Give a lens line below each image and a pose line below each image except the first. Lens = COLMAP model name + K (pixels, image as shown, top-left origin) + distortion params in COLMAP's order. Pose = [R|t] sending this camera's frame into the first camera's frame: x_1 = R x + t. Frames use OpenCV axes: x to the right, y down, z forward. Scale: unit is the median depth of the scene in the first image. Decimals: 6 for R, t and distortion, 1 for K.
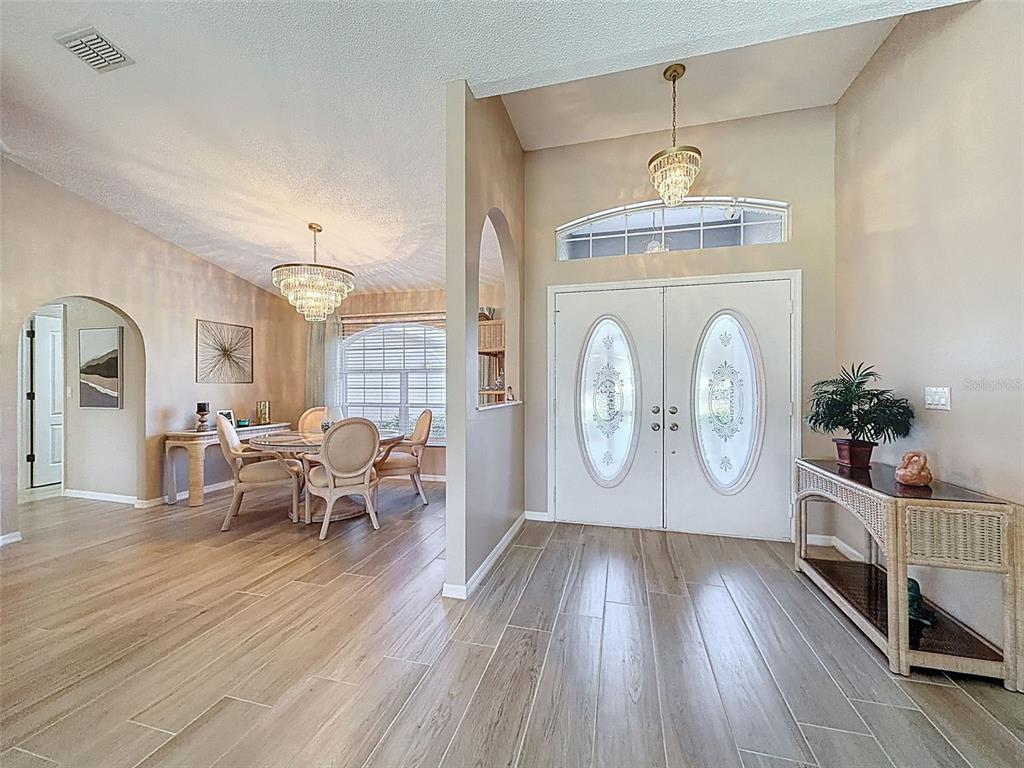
lens RADIAL K [[414.0, 0, 512.4], [0, 414.0, 385.1], [0, 0, 1]] dist [-0.003307, 0.000048]
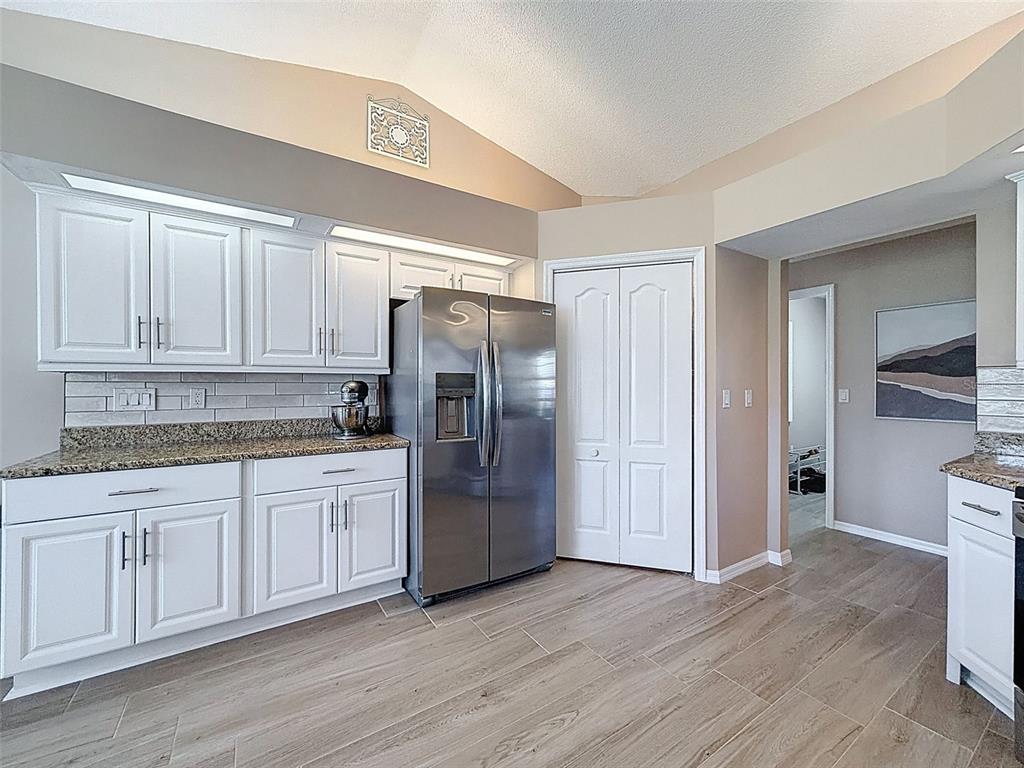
lens RADIAL K [[414.0, 0, 513.0], [0, 414.0, 382.4], [0, 0, 1]] dist [-0.003307, 0.000048]
pose [[0.743799, 0.003066, -0.668396, -1.079512], [-0.004946, 0.999987, -0.000916, -0.003943], [0.668385, 0.003987, 0.743805, 0.019556]]
